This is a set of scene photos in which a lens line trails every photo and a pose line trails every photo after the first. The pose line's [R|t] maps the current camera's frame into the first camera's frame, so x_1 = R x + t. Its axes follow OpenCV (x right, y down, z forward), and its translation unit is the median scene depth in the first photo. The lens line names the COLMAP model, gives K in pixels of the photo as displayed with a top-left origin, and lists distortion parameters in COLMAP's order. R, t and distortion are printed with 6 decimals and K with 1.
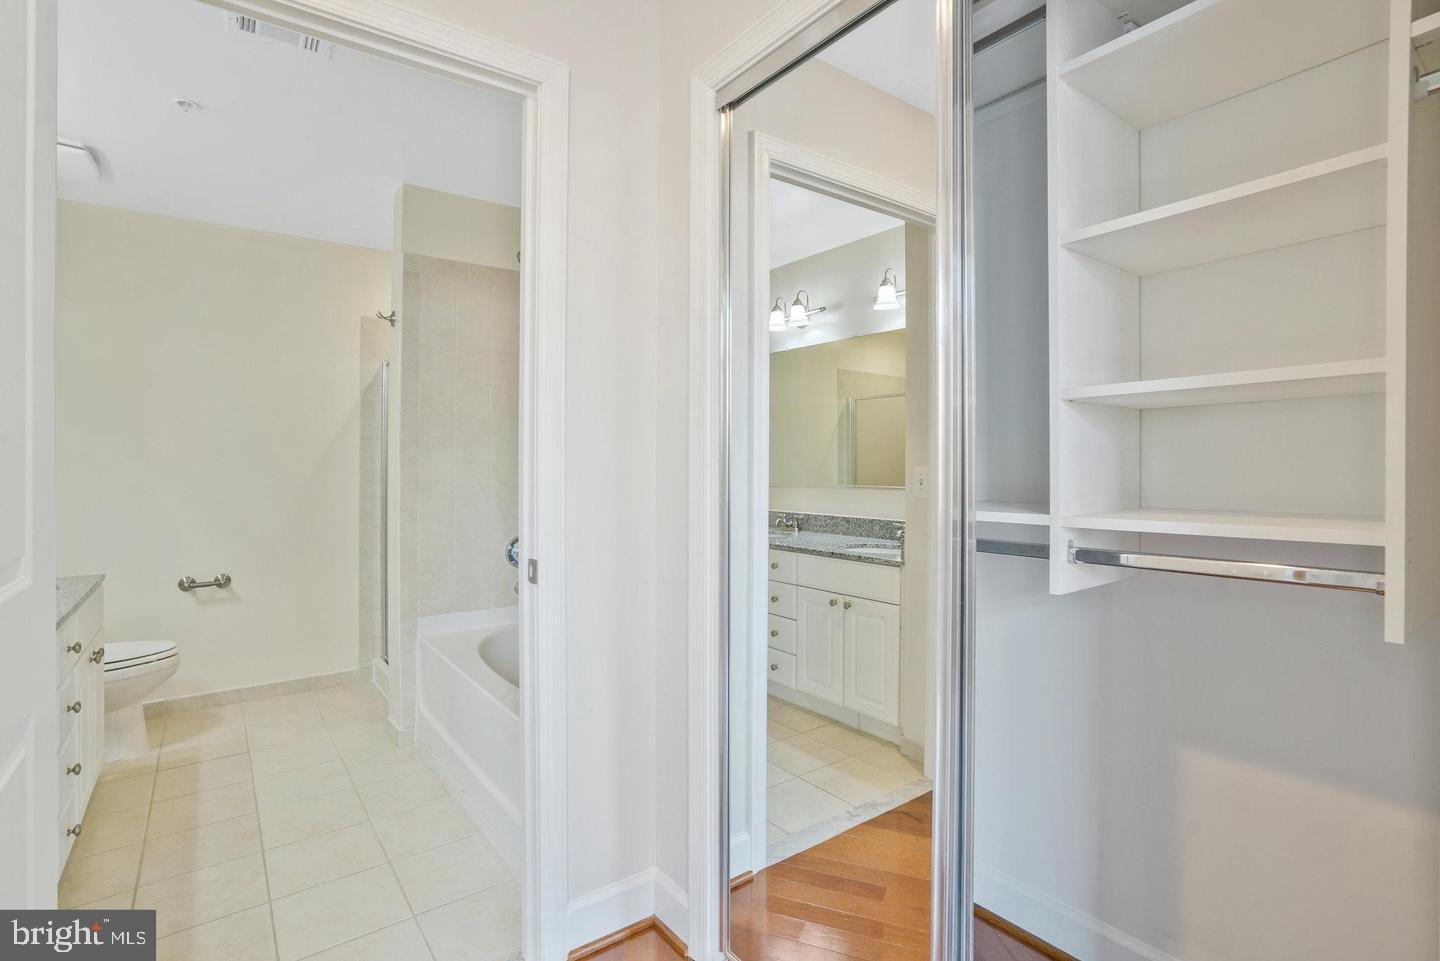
lens RADIAL K [[690.9, 0, 713.0], [0, 690.9, 456.1], [0, 0, 1]] dist [-0.000977, 0.016036]
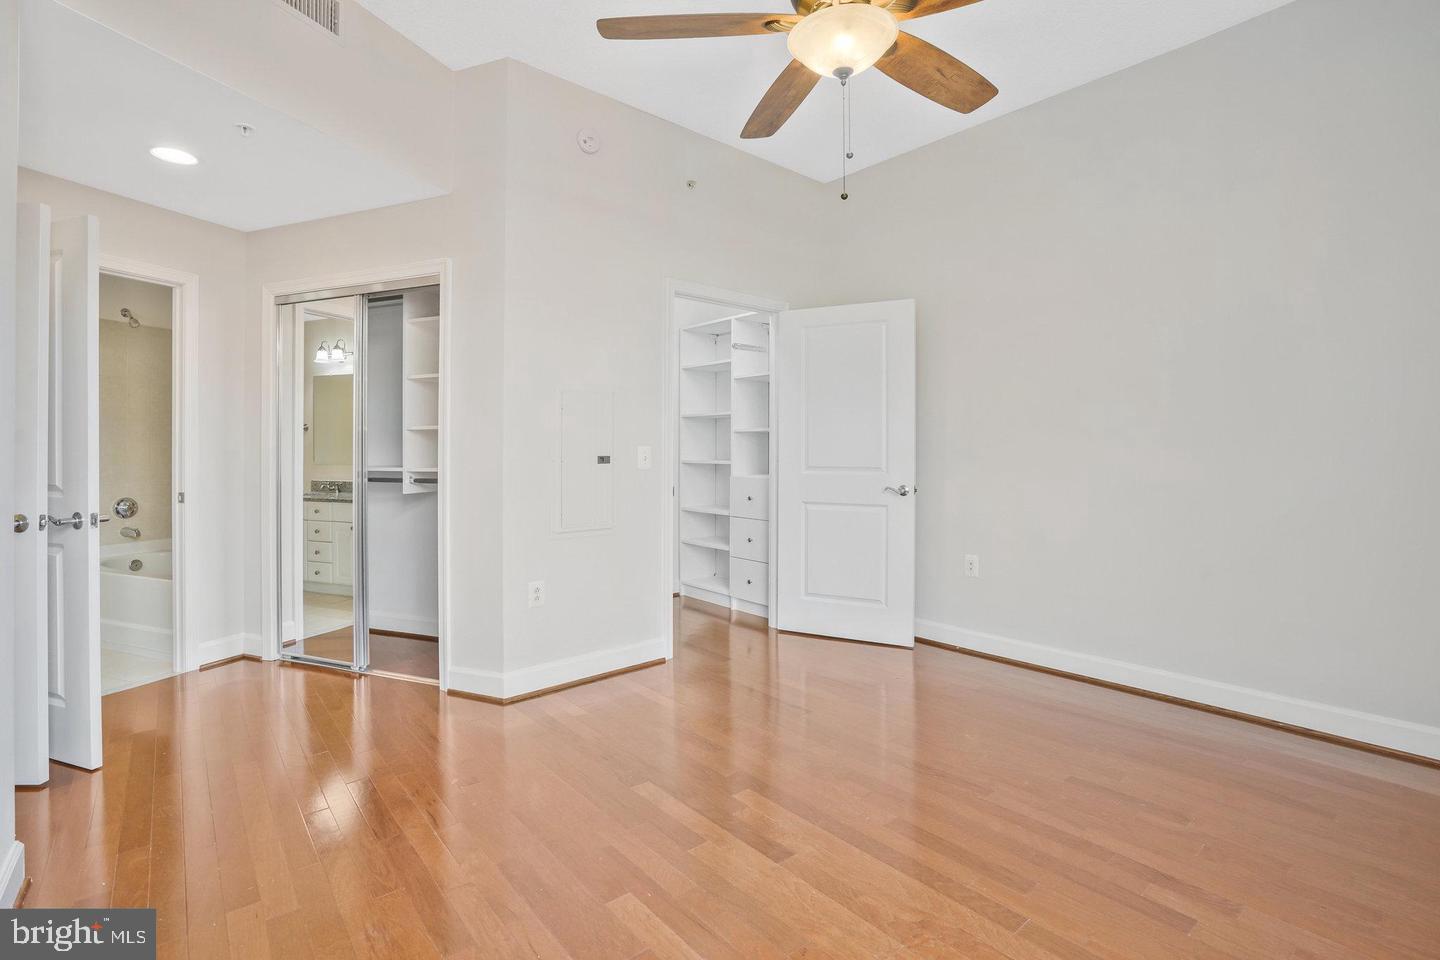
lens RADIAL K [[684.3, 0, 718.3], [0, 684.3, 450.3], [0, 0, 1]] dist [-0.015729, -0.000264]
pose [[0.837343, -0.001246, 0.546677, 0.004337], [-0.006987, 0.999891, 0.012981, -0.032014], [-0.546633, -0.014689, 0.837243, -1.772549]]
